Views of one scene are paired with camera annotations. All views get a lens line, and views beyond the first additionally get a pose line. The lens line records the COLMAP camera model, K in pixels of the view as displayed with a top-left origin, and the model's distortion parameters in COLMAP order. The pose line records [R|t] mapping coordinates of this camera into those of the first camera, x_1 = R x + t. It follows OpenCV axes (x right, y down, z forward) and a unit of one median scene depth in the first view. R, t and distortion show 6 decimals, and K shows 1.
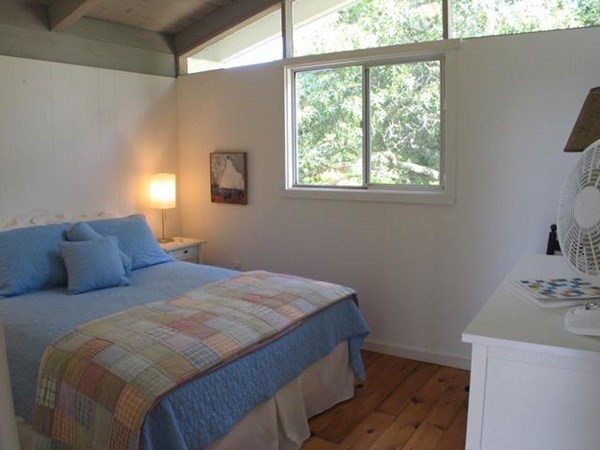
lens RADIAL K [[496.1, 0, 299.3], [0, 496.1, 223.9], [0, 0, 1]] dist [-0.202750, 0.095524]
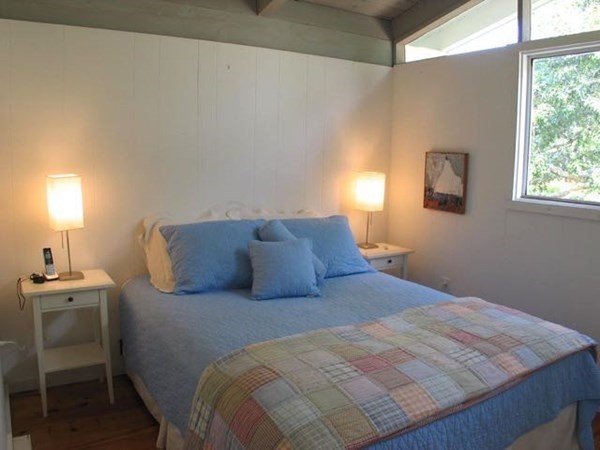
lens RADIAL K [[496.1, 0, 299.3], [0, 496.1, 223.9], [0, 0, 1]] dist [-0.202750, 0.095524]
pose [[0.907653, 0.085677, -0.410883, -0.024905], [-0.085198, 0.996173, 0.019517, -0.019124], [0.410983, 0.017292, 0.911479, 0.155115]]
